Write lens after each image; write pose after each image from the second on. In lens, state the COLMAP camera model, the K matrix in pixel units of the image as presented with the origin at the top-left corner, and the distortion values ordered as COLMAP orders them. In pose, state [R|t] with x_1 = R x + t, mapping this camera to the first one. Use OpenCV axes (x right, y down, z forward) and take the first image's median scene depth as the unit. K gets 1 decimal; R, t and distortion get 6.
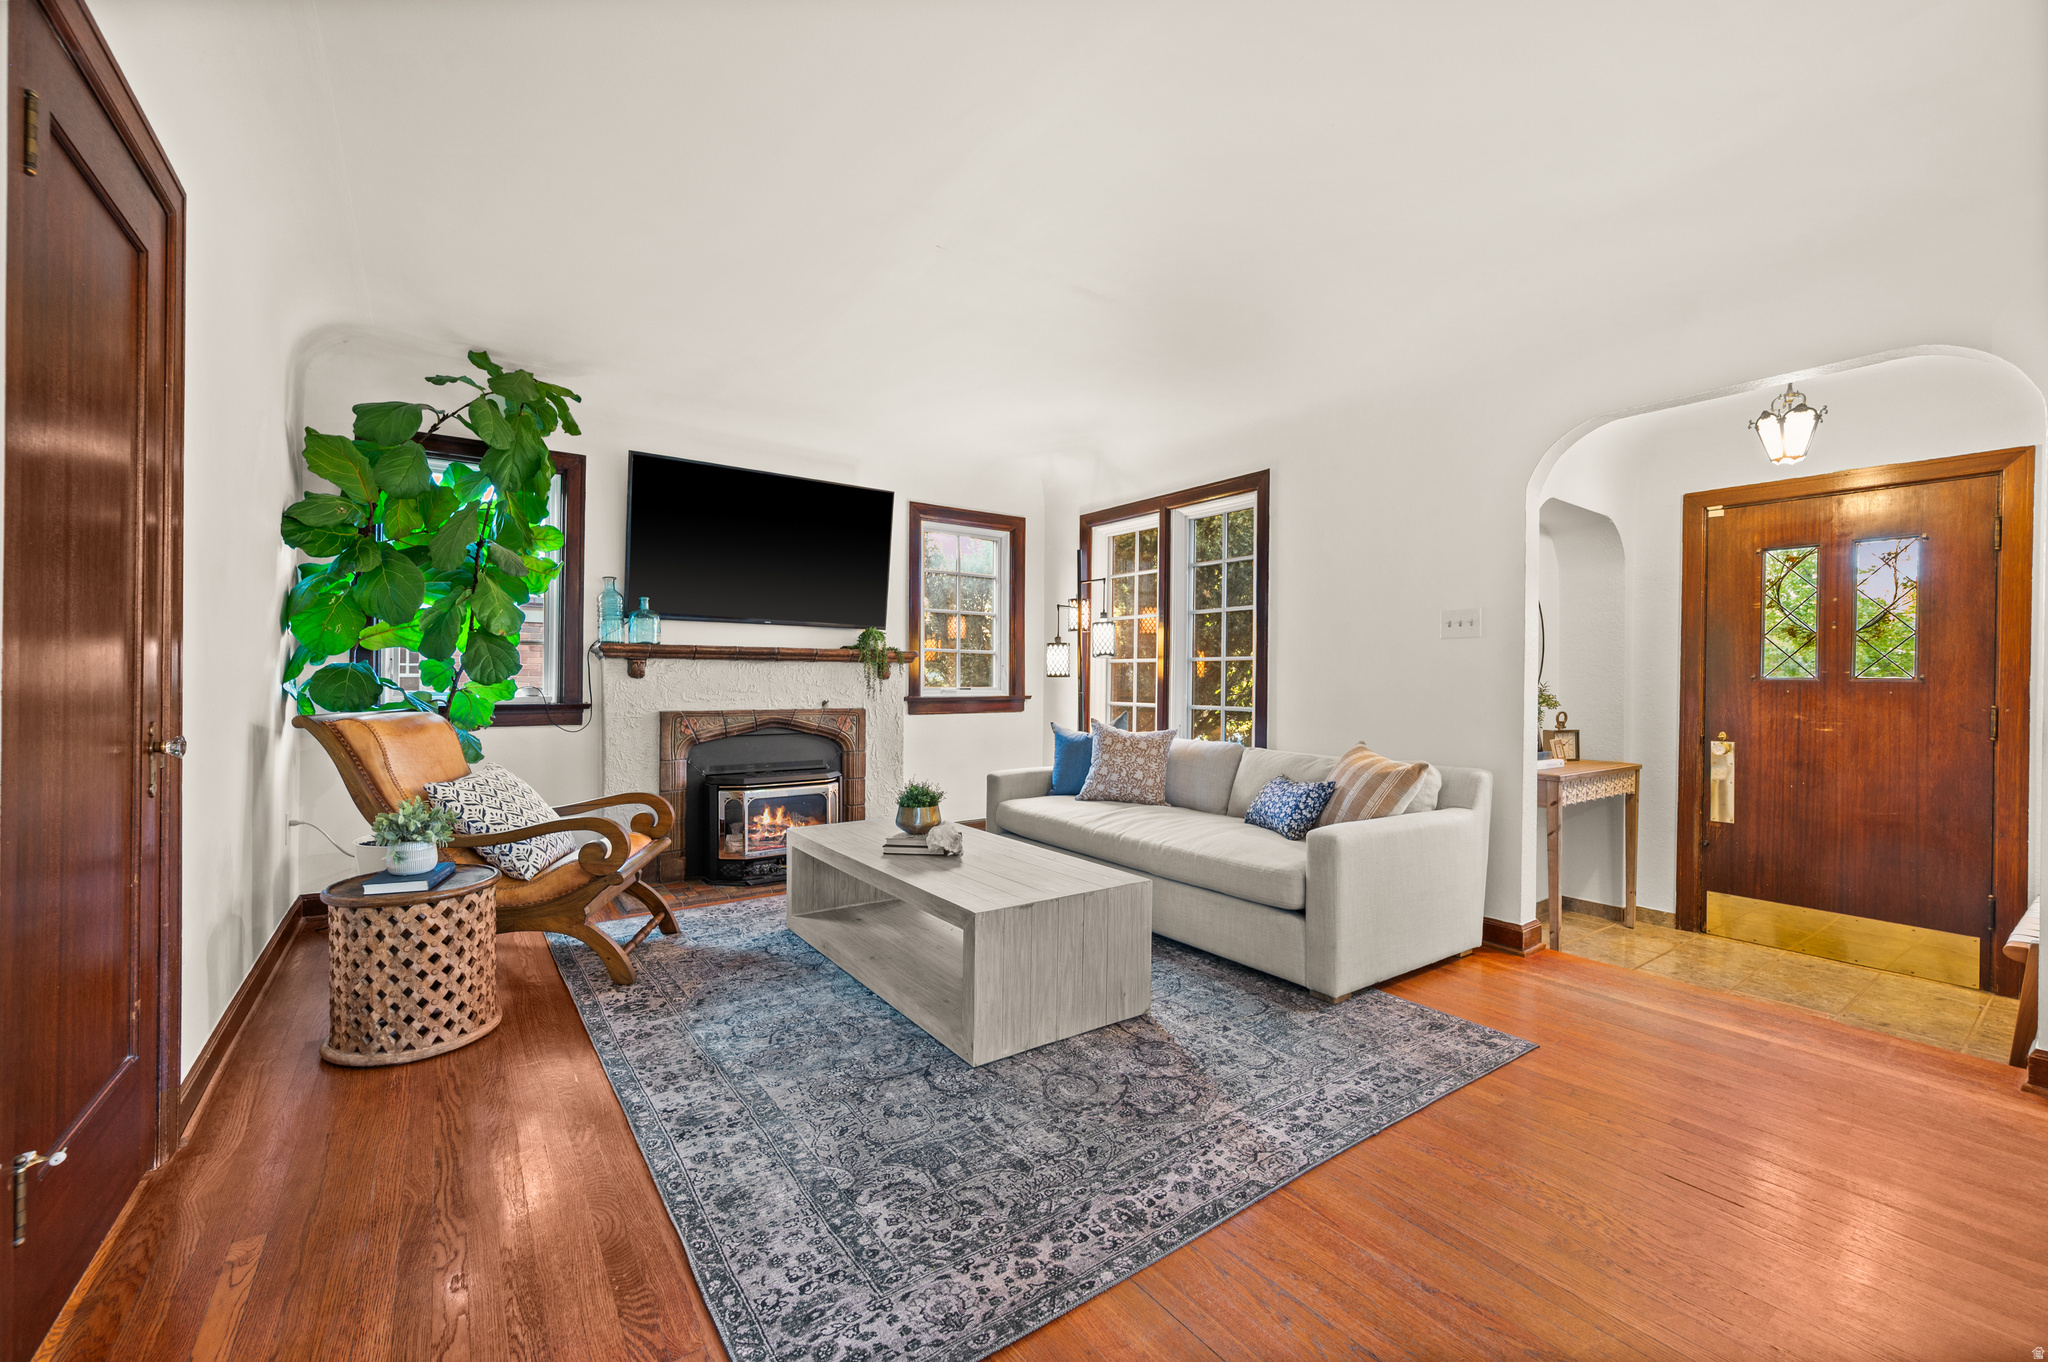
lens RADIAL K [[823.2, 0, 1023.7], [0, 823.2, 671.1], [0, 0, 1]] dist [-0.000879, 0.000151]
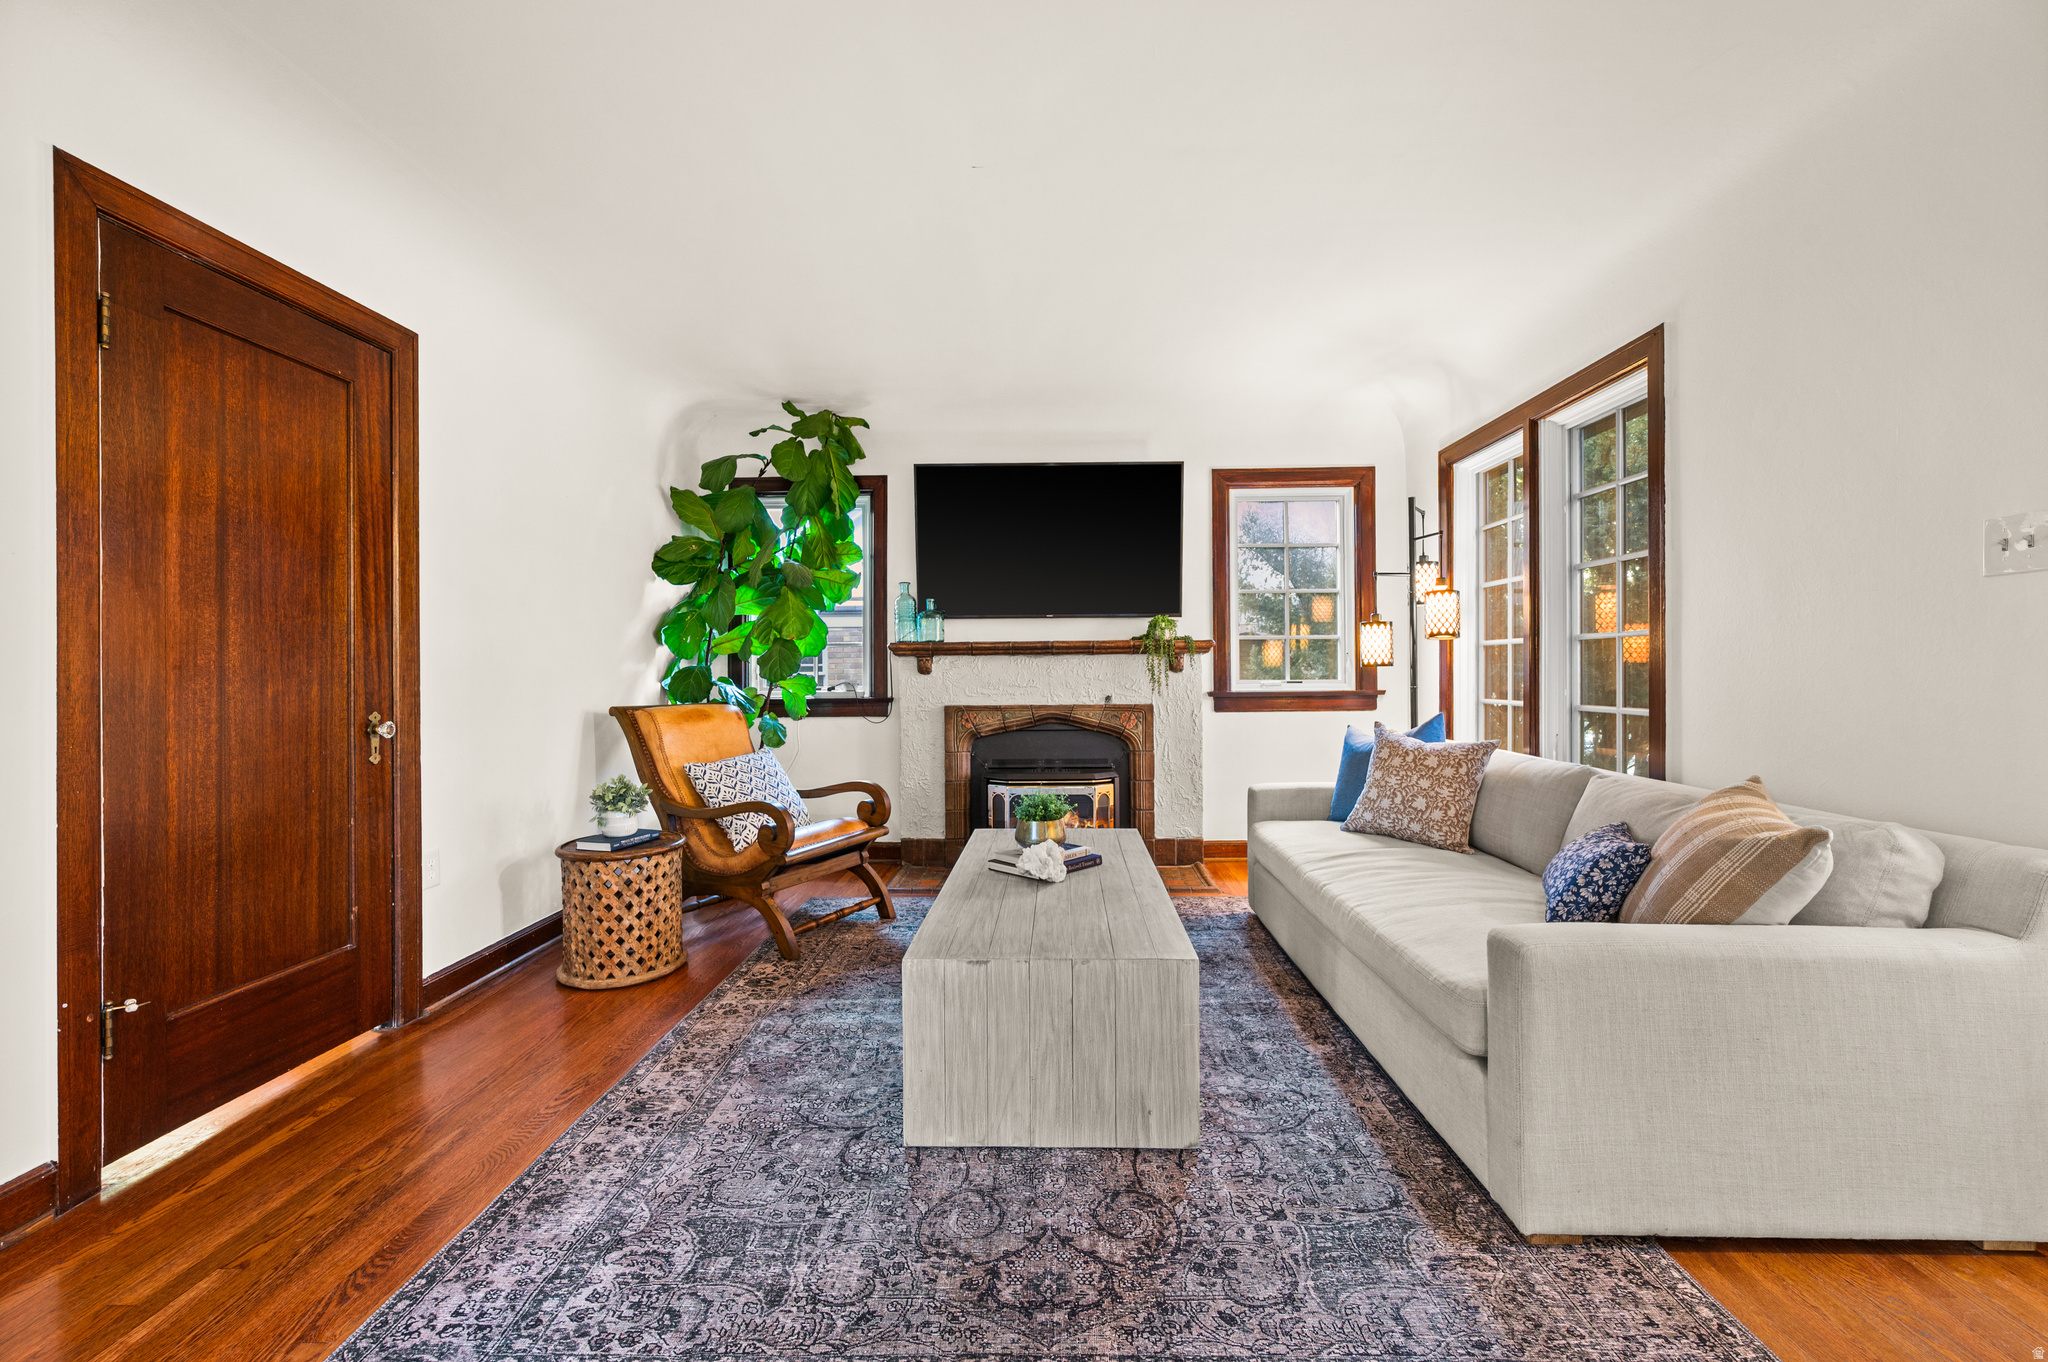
lens RADIAL K [[823.2, 0, 987.9], [0, 823.2, 664.6], [0, 0, 1]] dist [-0.000879, 0.000151]
pose [[0.799463, -0.018358, -0.600435, 0.351961], [0.018772, 0.999808, -0.005574, 0.005030], [0.600422, -0.006815, 0.799654, 0.275075]]
